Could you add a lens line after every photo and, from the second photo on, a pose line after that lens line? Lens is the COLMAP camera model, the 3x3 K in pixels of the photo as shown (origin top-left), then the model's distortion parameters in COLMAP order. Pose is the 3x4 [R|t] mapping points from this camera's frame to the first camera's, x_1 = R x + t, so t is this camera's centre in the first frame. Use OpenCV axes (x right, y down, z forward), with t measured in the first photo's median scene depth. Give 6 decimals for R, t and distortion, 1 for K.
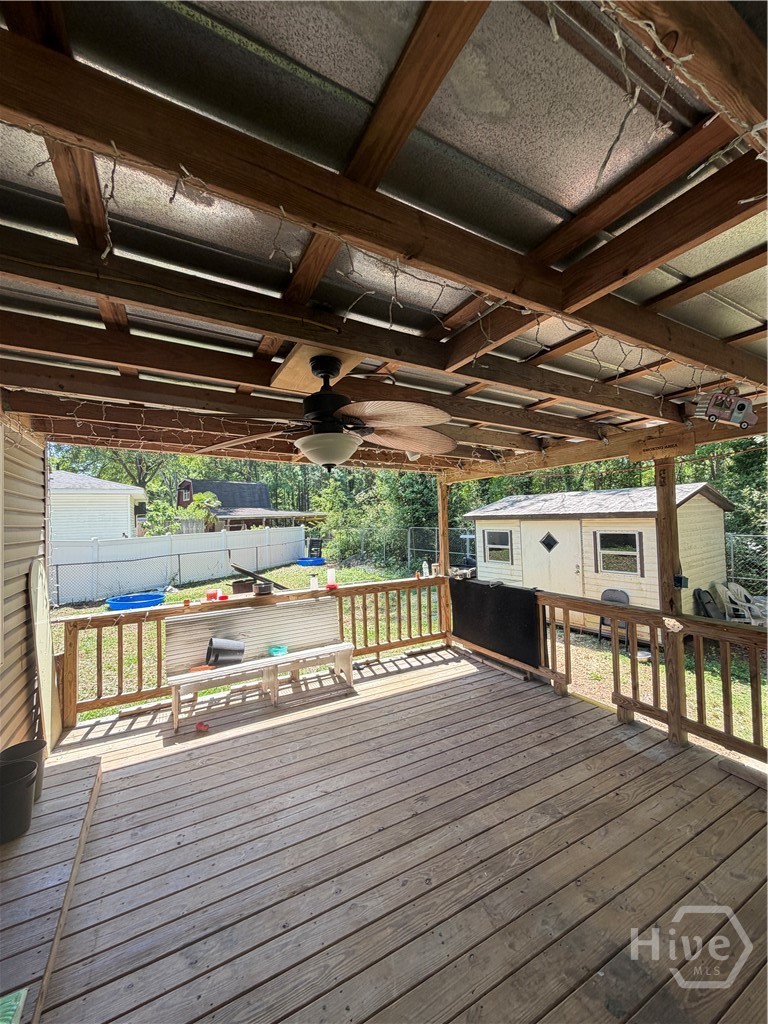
lens RADIAL K [[410.2, 0, 387.1], [0, 410.2, 512.0], [0, 0, 1]] dist [0.000031, -0.000319]
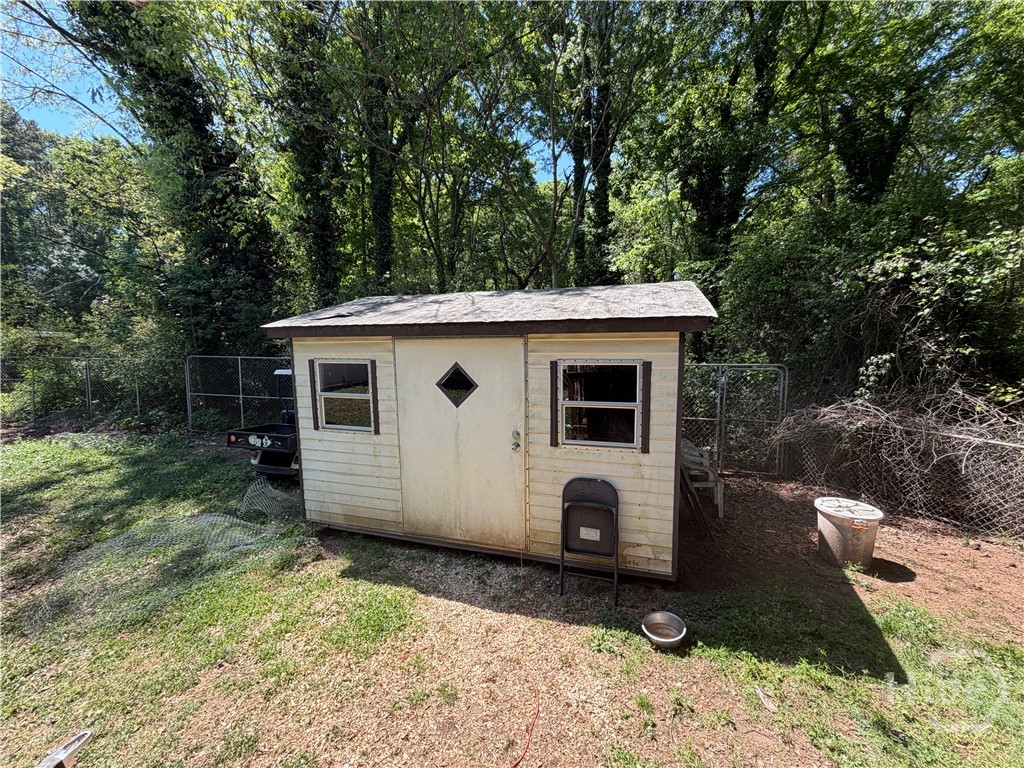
lens RADIAL K [[410.2, 0, 512.8], [0, 410.2, 388.7], [0, 0, 1]] dist [0.000031, -0.000319]
pose [[0.806596, -0.051187, 0.588883, 0.172585], [-0.018773, 0.993523, 0.112073, 0.024894], [-0.590806, -0.101453, 0.800410, 0.594535]]
